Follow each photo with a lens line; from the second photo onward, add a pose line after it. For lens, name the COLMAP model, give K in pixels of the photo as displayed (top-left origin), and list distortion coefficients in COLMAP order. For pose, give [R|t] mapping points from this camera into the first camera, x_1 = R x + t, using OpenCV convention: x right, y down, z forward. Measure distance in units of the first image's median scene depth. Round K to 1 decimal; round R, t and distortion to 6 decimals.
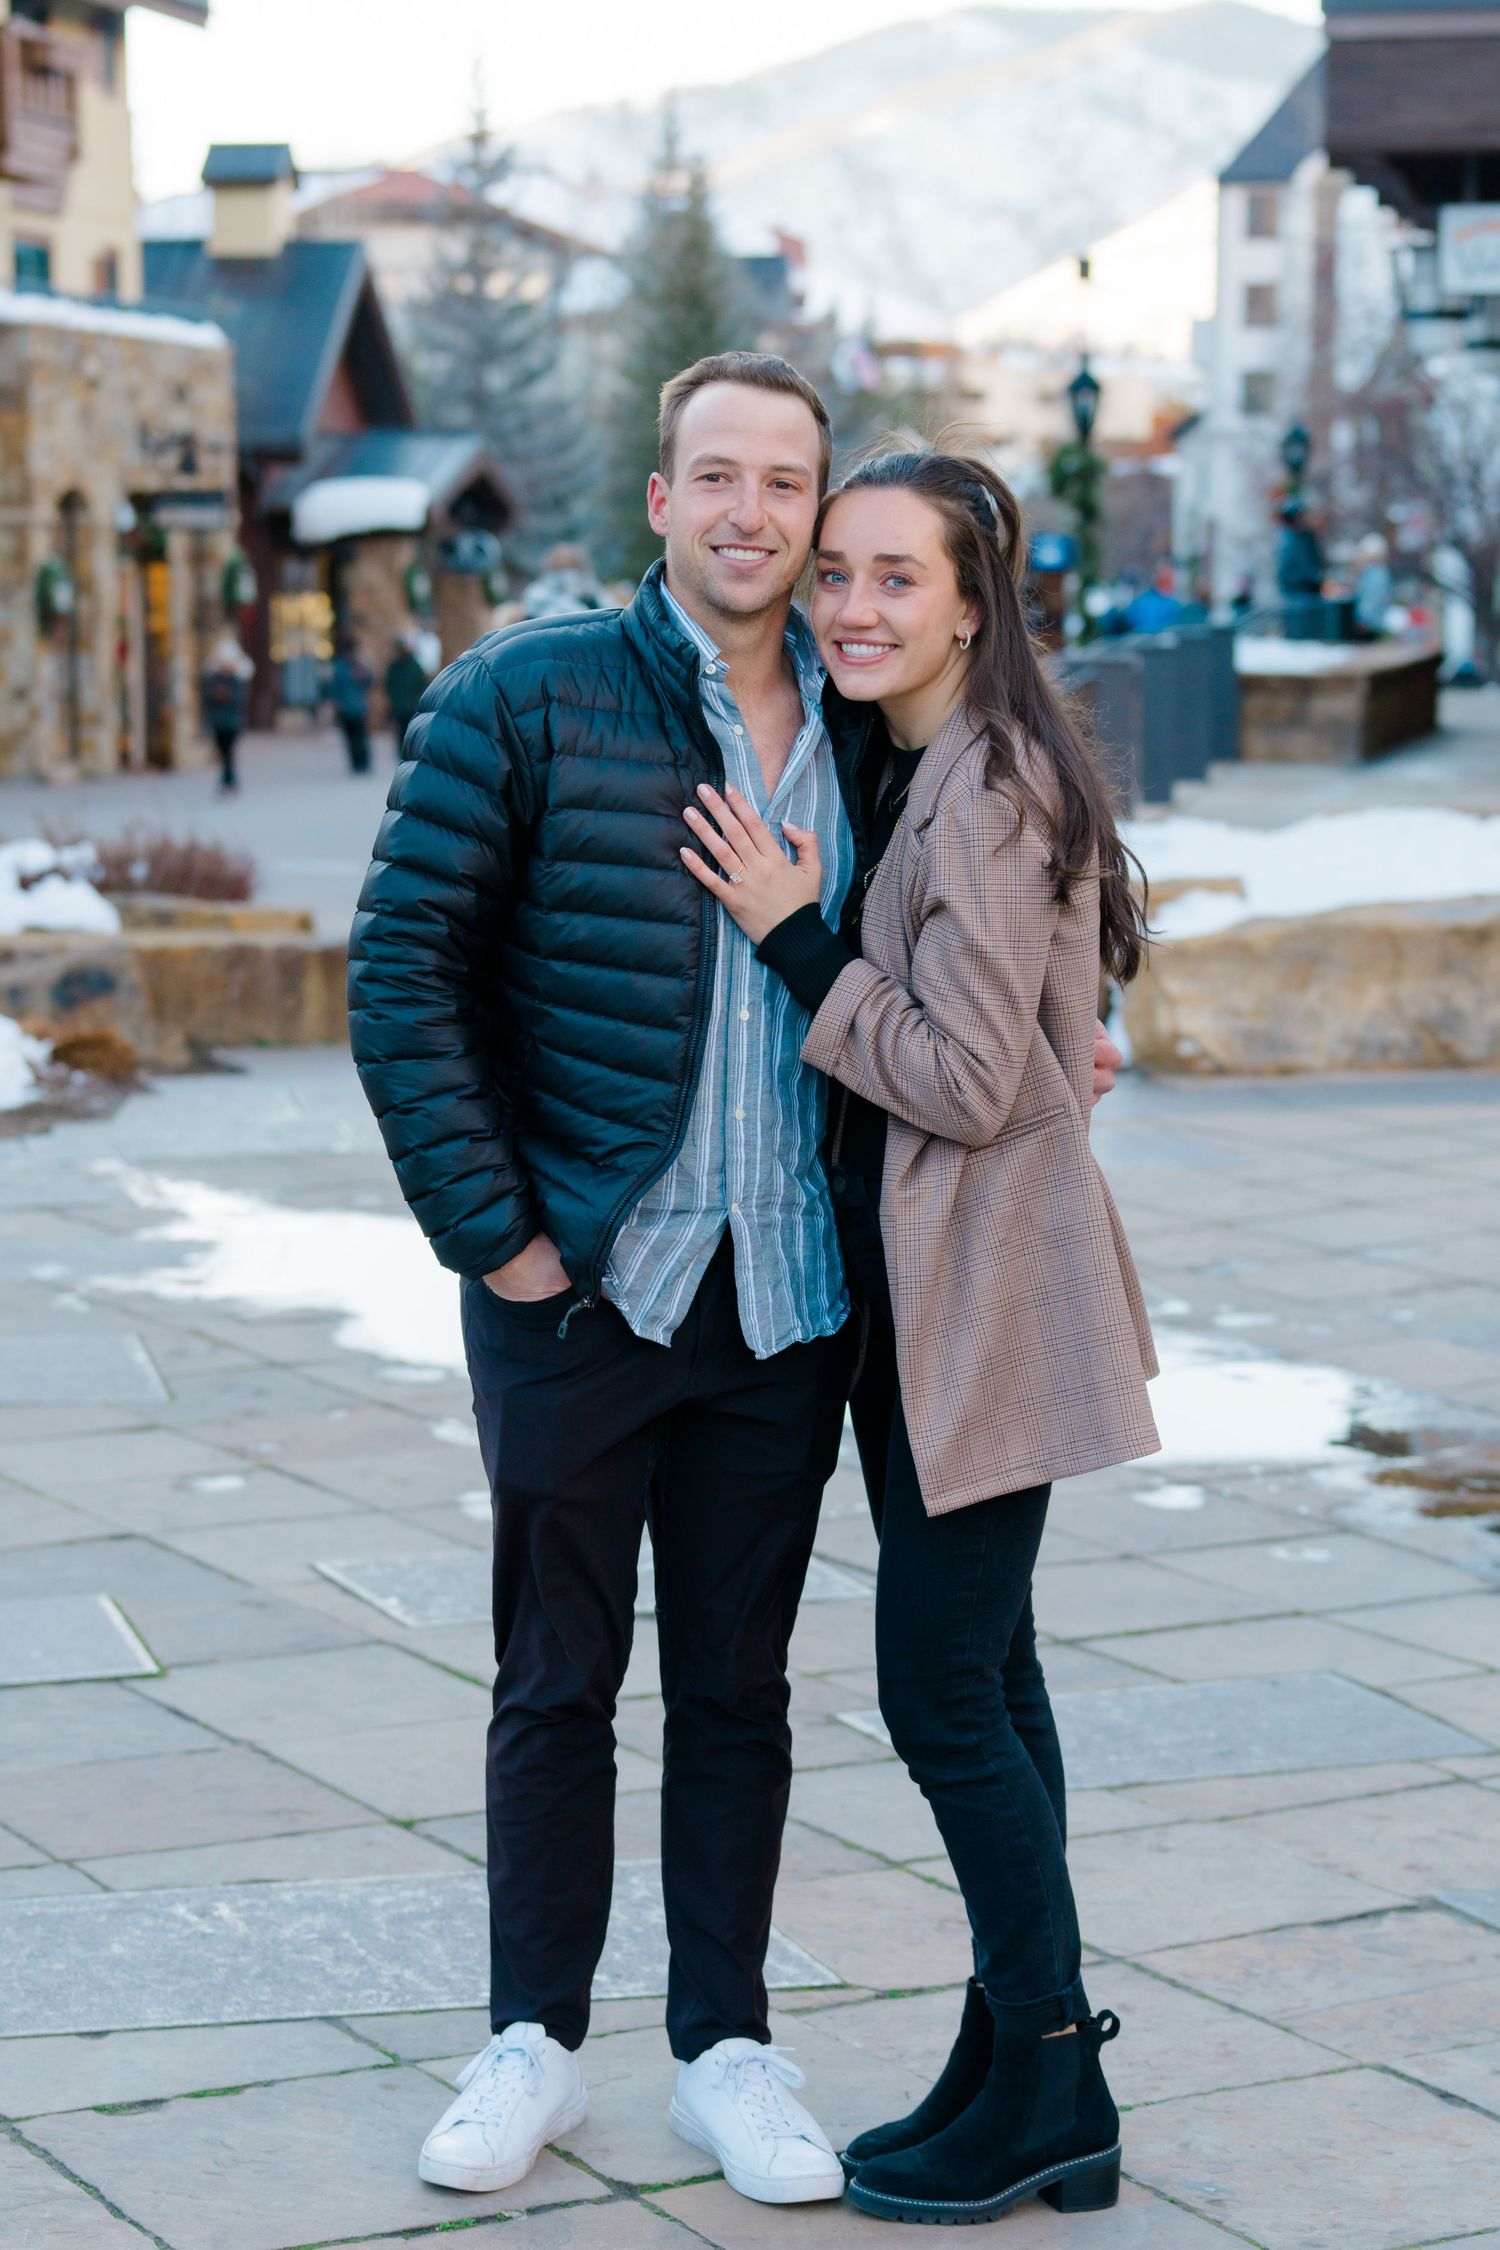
lens RADIAL K [[4018.1, 0, 771.1], [0, 4018.1, 1128.8], [0, 0, 1]] dist [-0.000001, 0.000000]
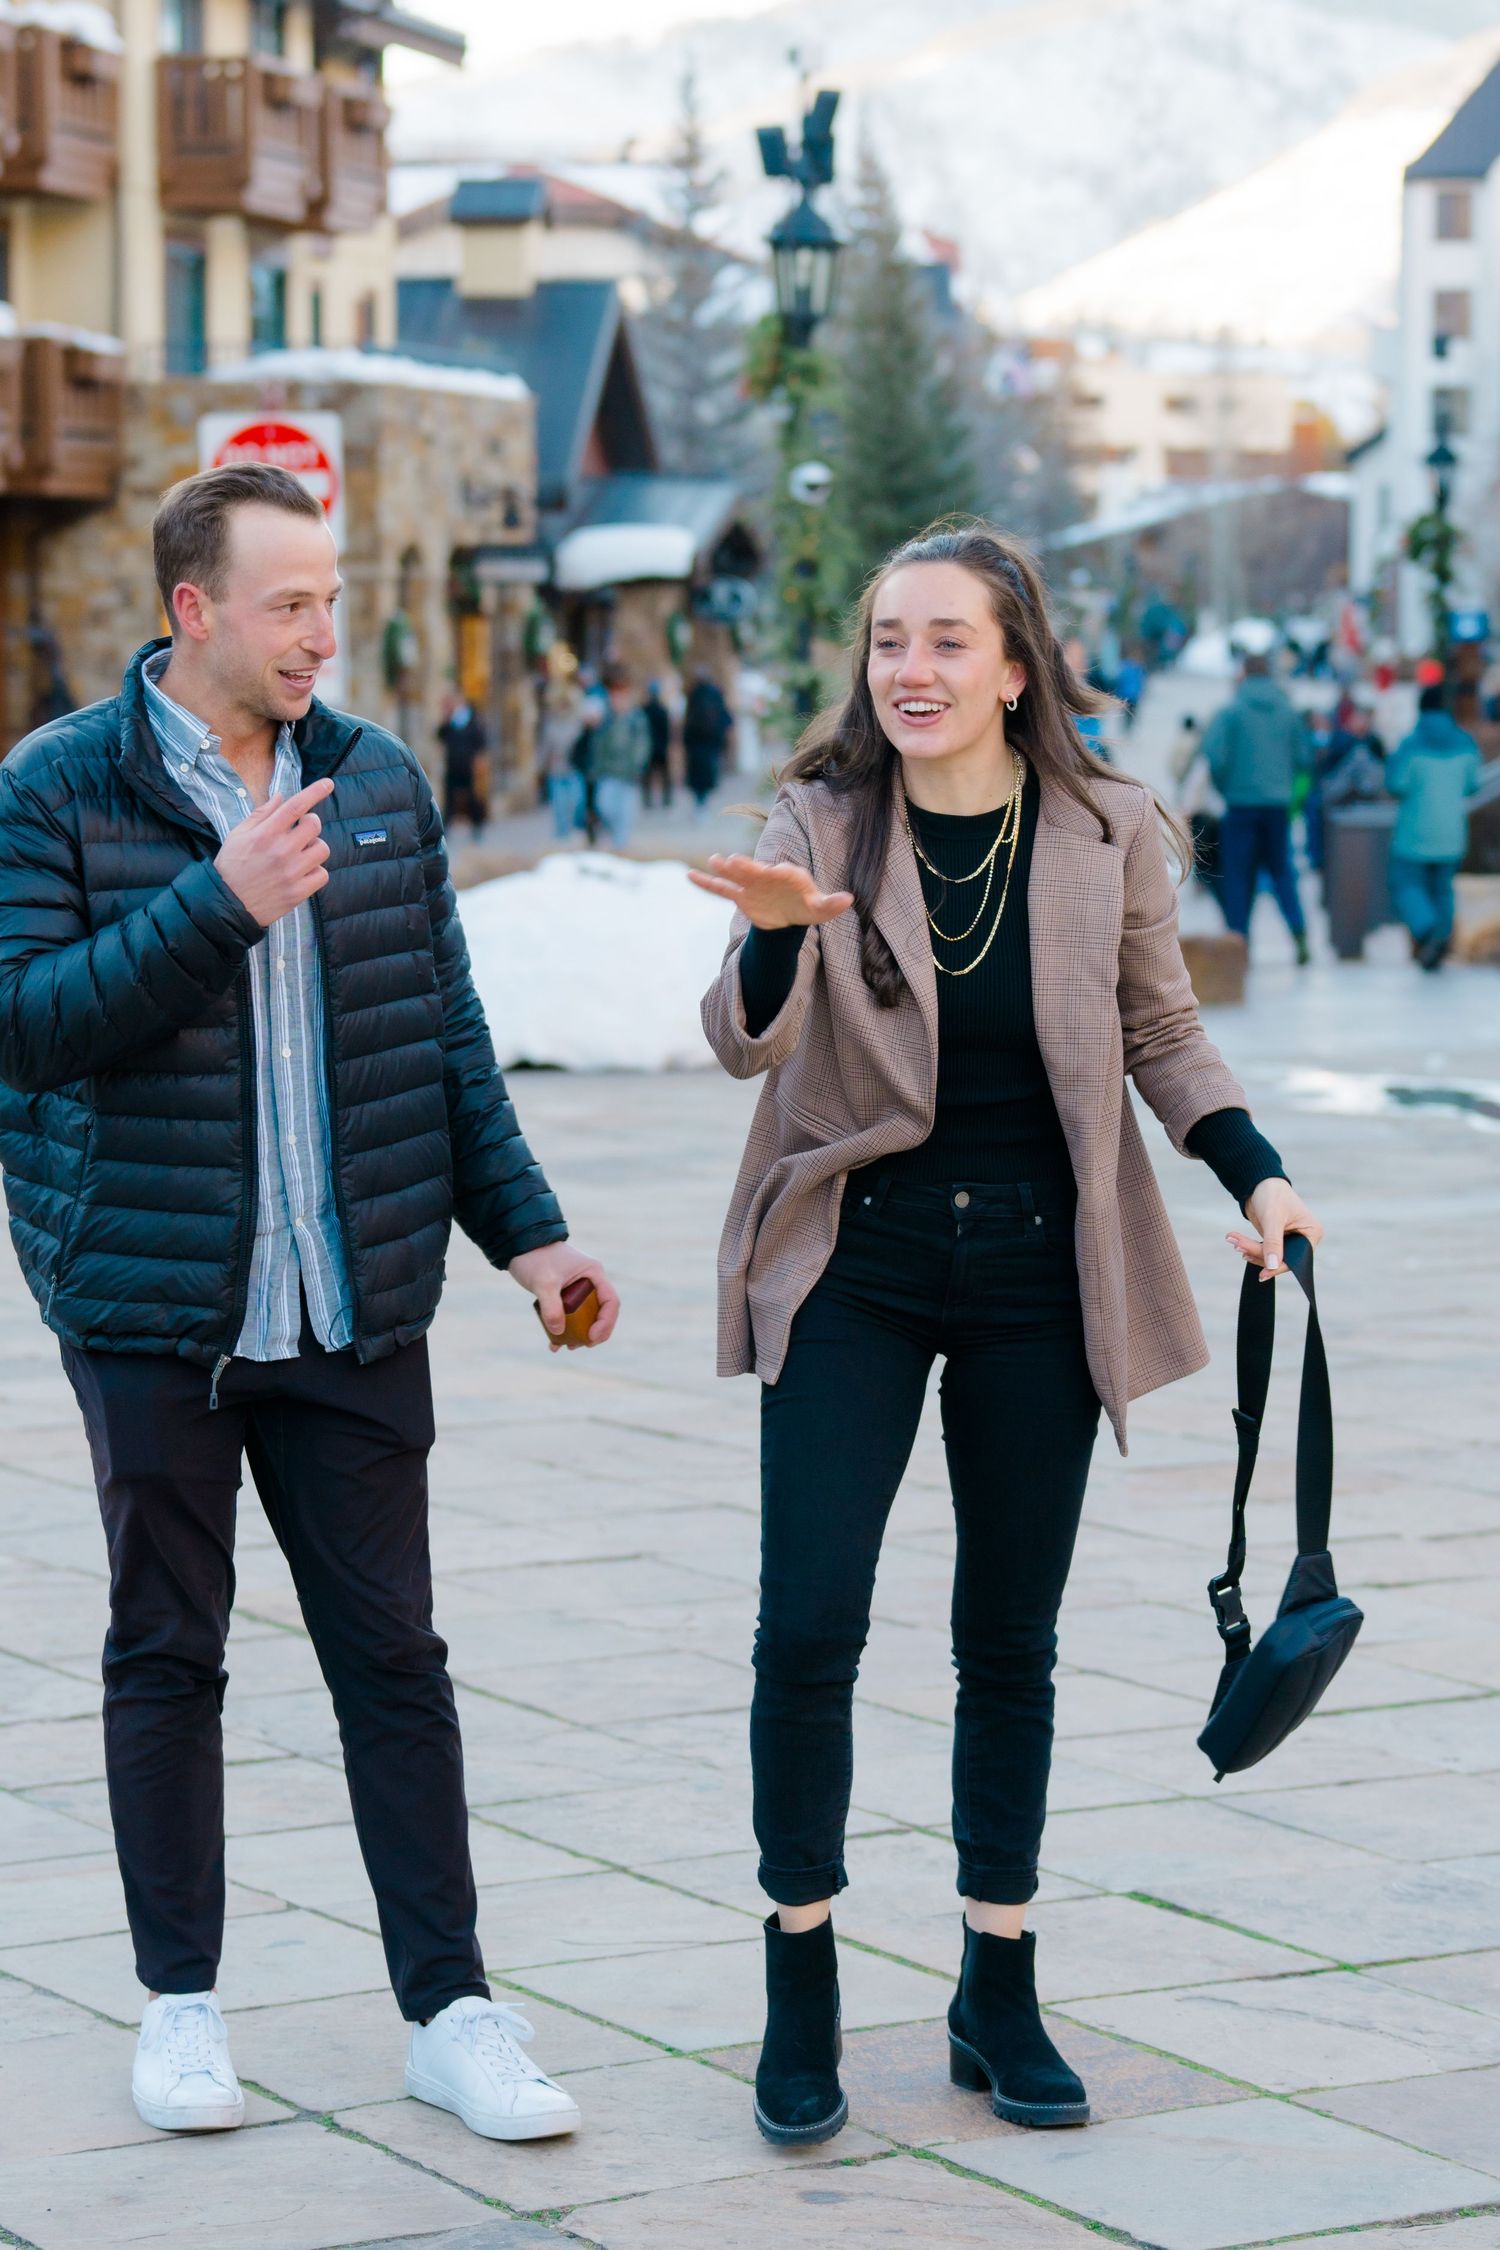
lens RADIAL K [[4869.5, 0, 870.5], [0, 4869.5, 1064.0], [0, 0, 1]] dist [0.006438, 0.000000]
pose [[0.999819, 0.003323, 0.018750, -0.074372], [-0.002543, 0.999135, -0.041499, 0.020553], [-0.018871, 0.041444, 0.998963, -0.205227]]
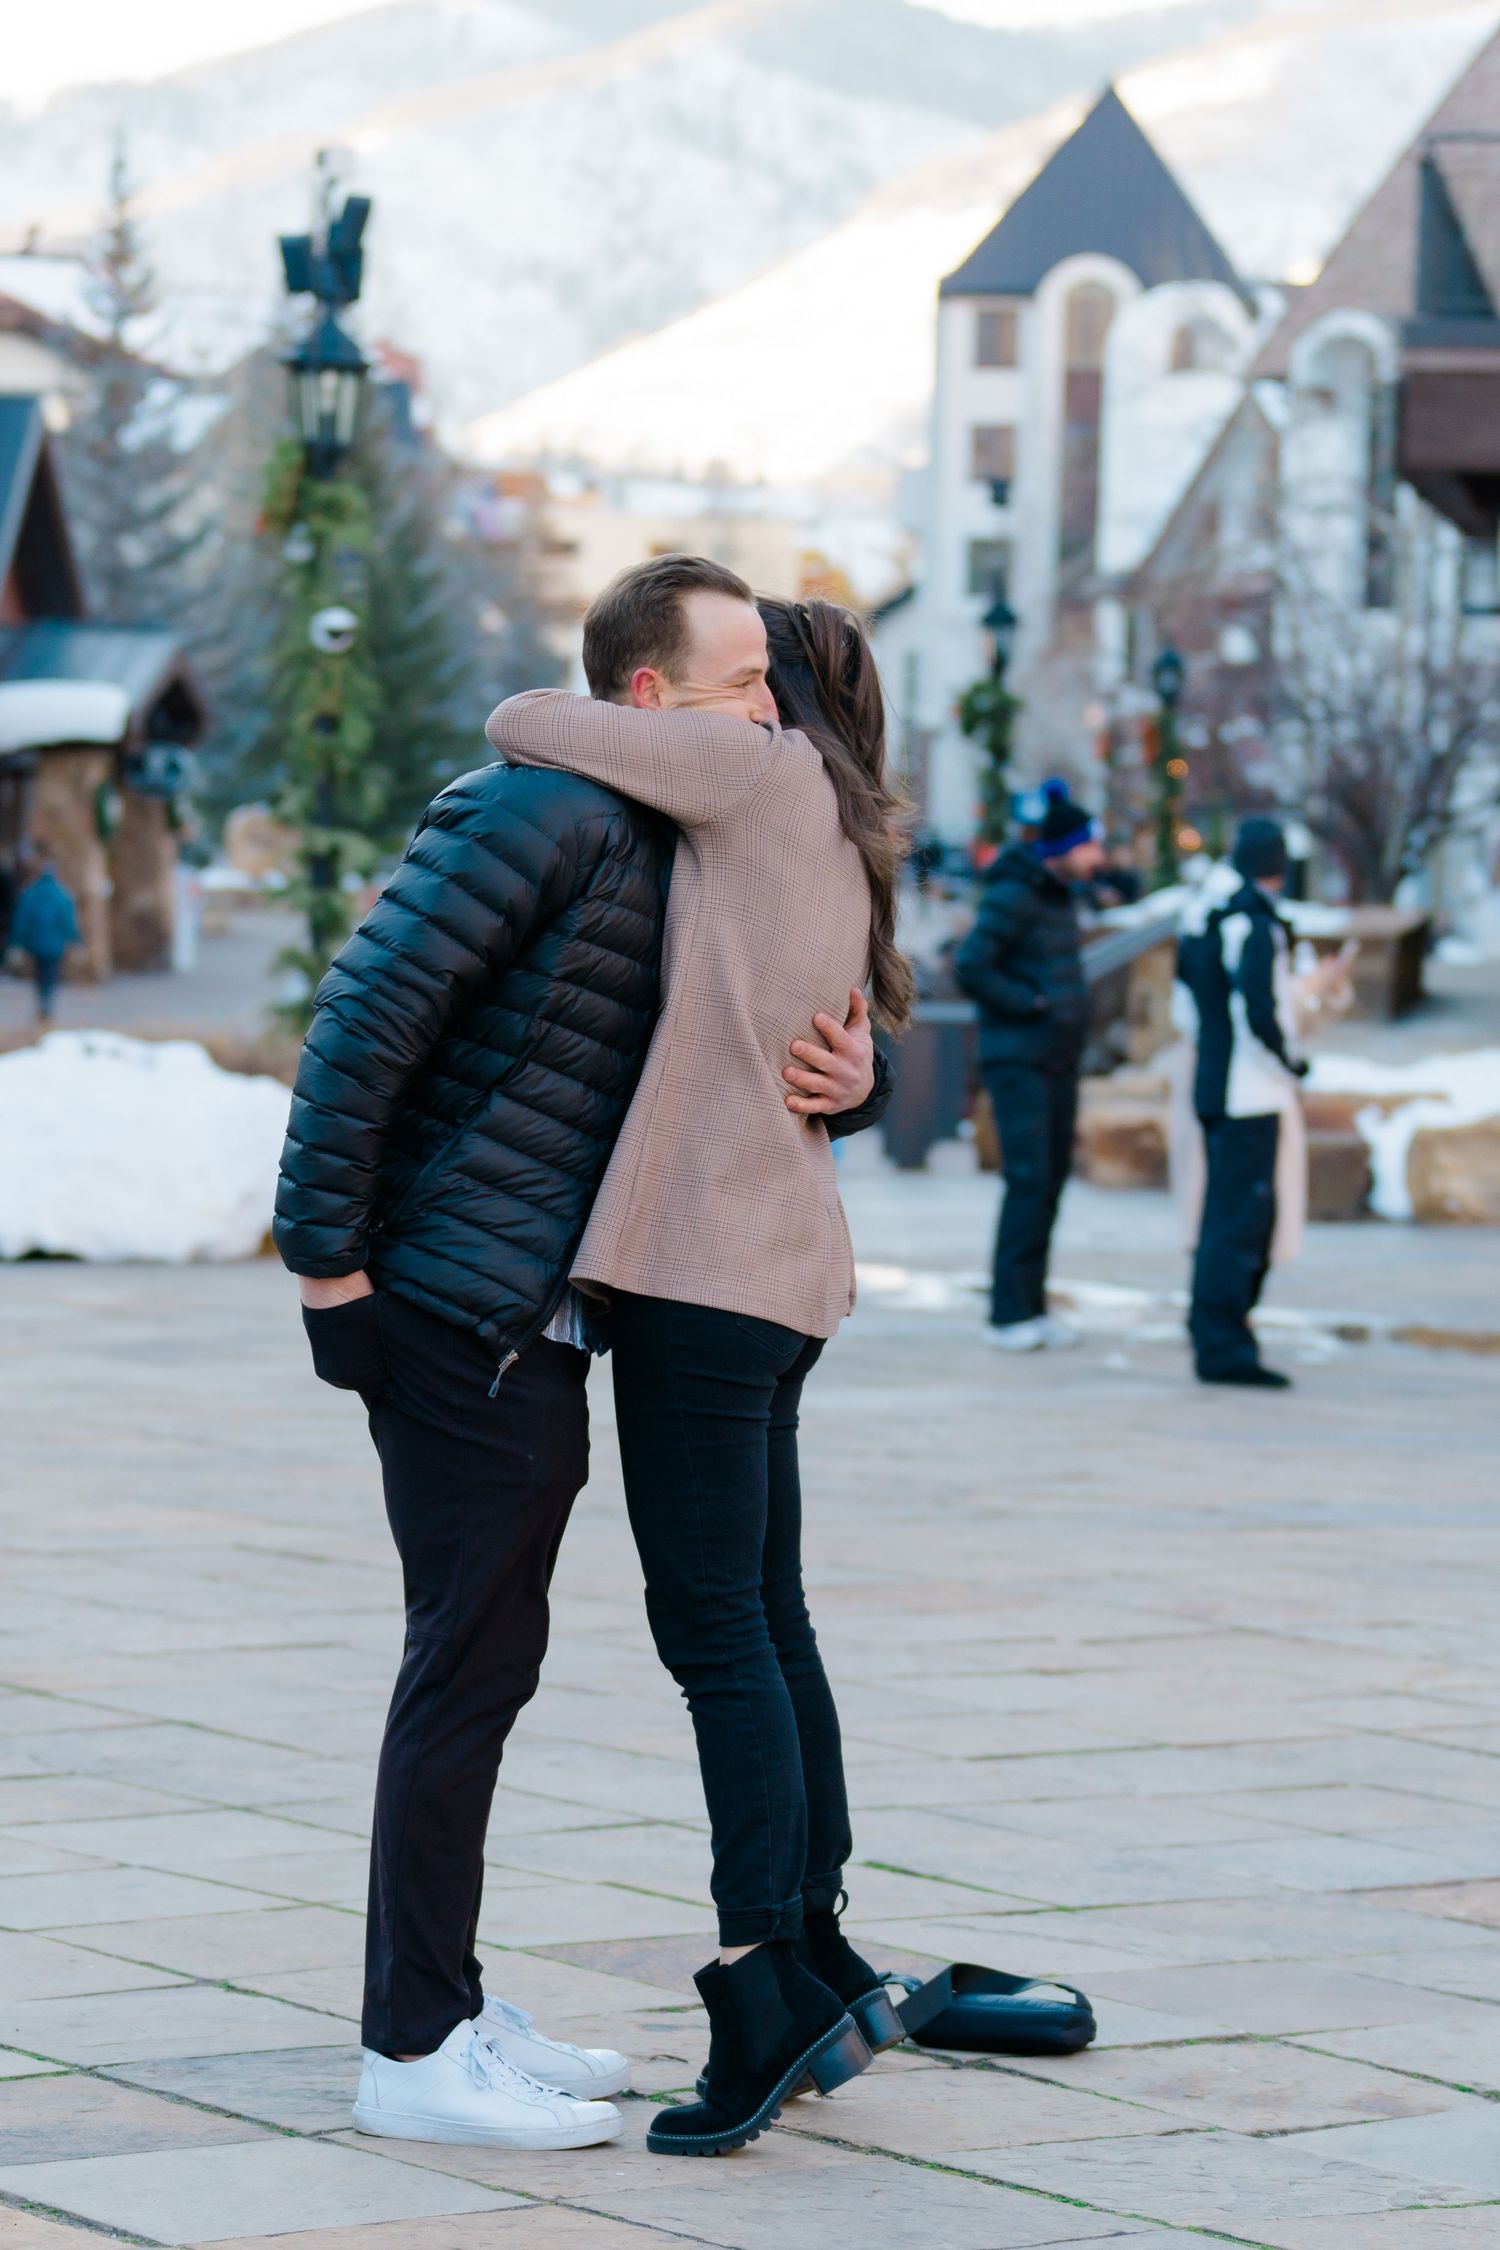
lens RADIAL K [[5818.9, 0, 605.5], [0, 5818.9, 1283.4], [0, 0, 1]] dist [0.033397, 0.000000]
pose [[0.997117, 0.015267, 0.074328, -0.086079], [-0.011474, 0.998623, -0.051195, 0.028990], [-0.075007, 0.050194, 0.995919, -0.249567]]
